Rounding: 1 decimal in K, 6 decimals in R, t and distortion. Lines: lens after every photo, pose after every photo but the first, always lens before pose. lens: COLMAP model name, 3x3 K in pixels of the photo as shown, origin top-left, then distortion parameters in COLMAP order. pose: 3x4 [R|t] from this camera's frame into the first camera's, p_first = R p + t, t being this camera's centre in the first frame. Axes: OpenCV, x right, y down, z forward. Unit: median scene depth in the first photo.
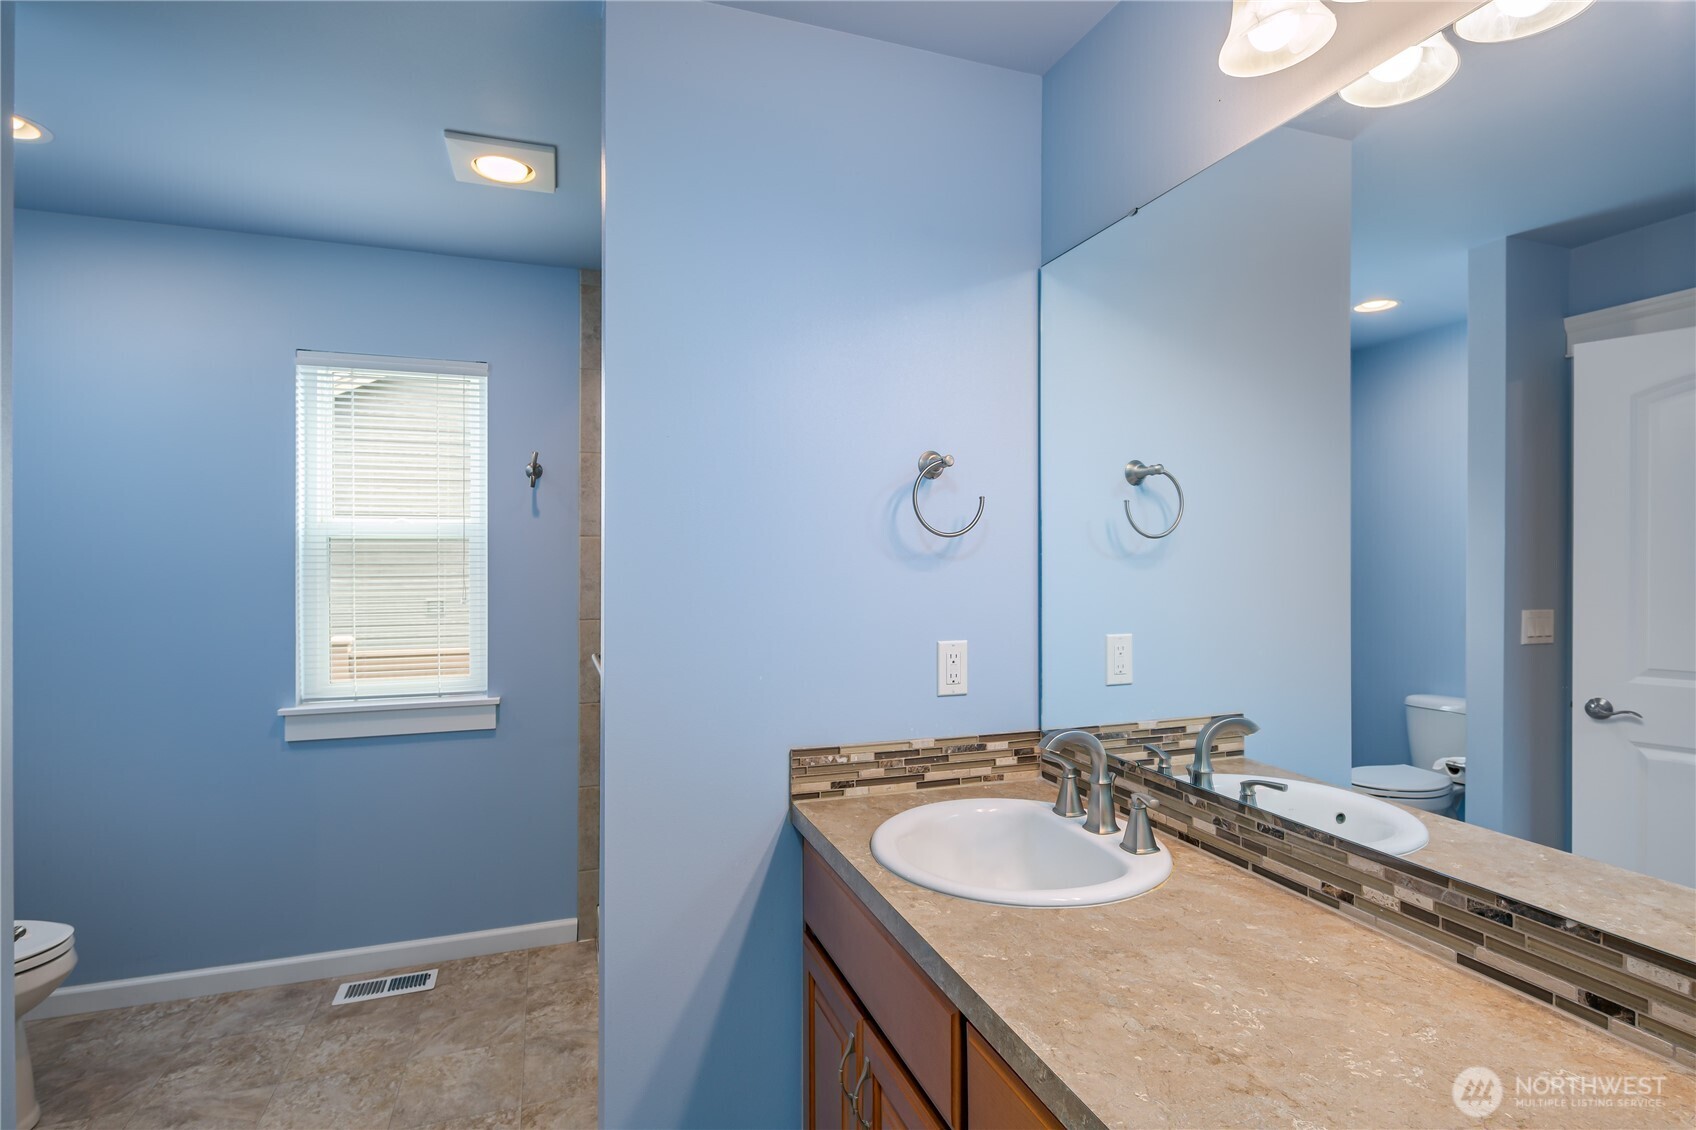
lens RADIAL K [[827.3, 0, 844.6], [0, 827.3, 553.1], [0, 0, 1]] dist [0.001283, -0.002325]
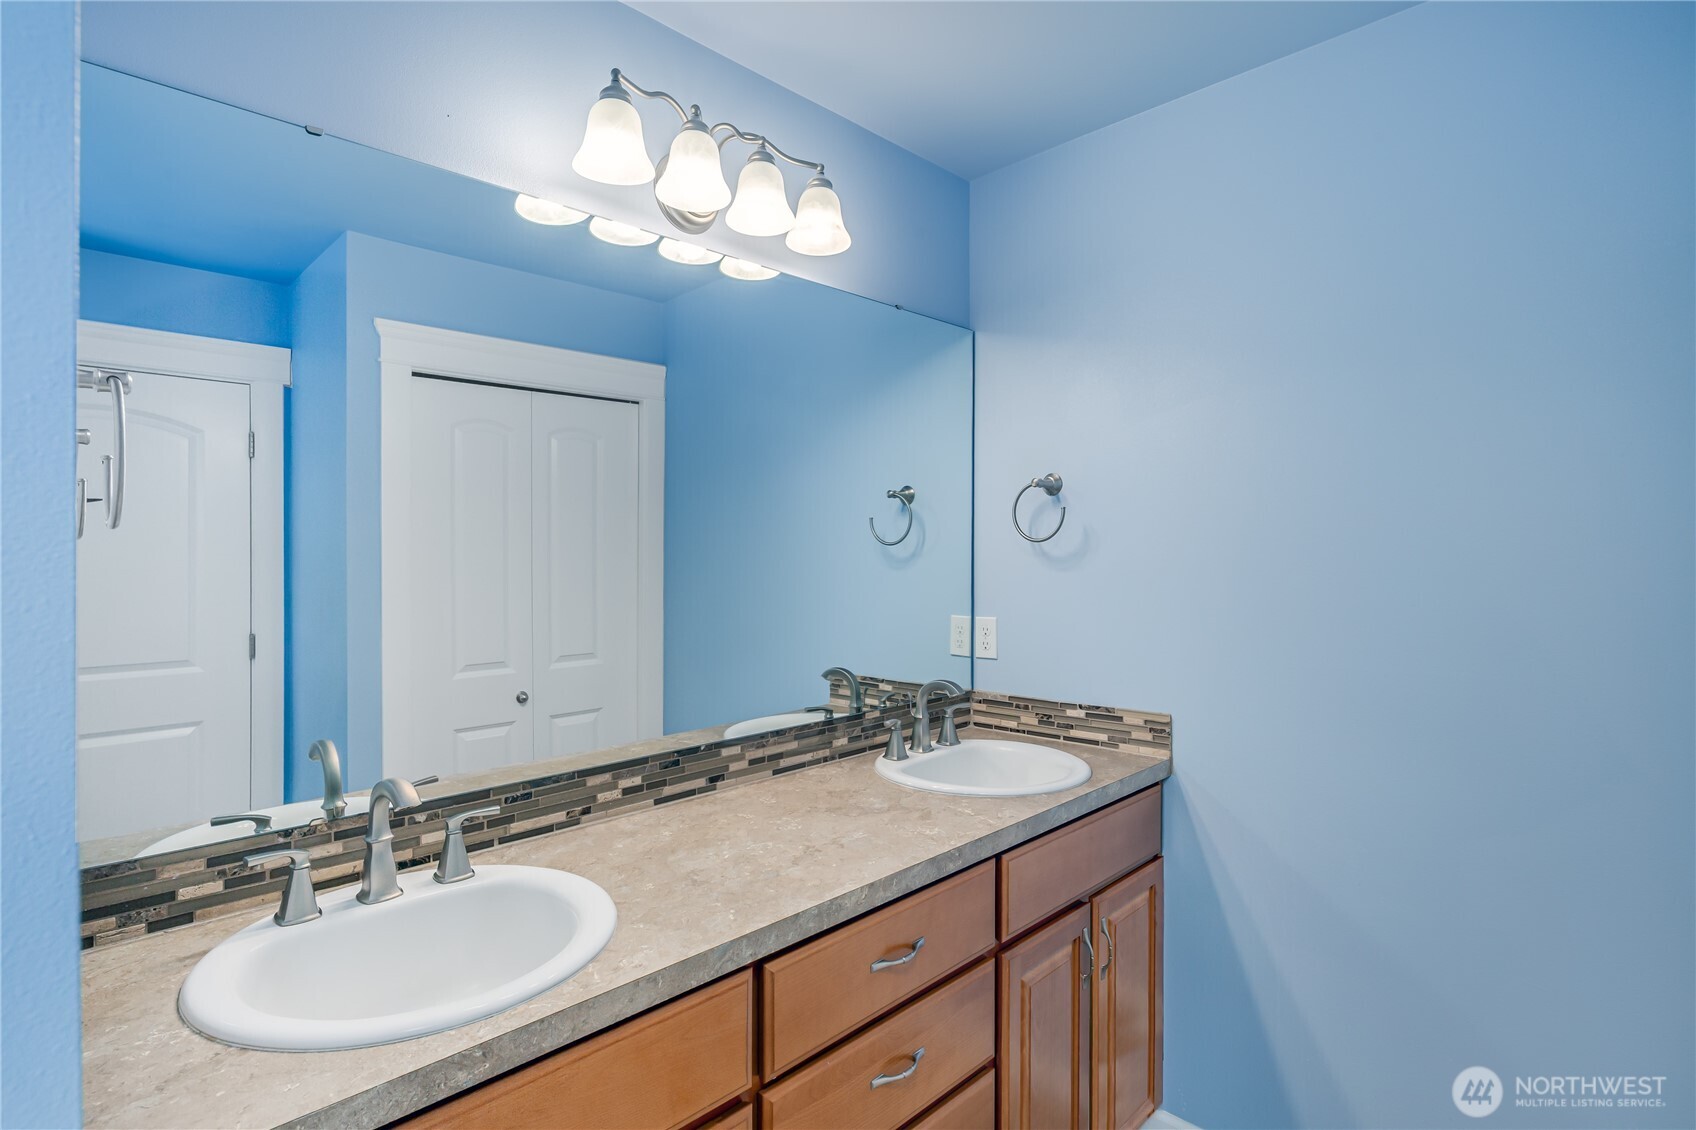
lens RADIAL K [[827.3, 0, 844.6], [0, 827.3, 553.1], [0, 0, 1]] dist [0.001283, -0.002325]
pose [[-0.431316, 0.008846, 0.902157, -0.890625], [0.005112, 0.999960, -0.007361, 0.003383], [-0.902186, 0.001436, -0.431344, 1.320062]]
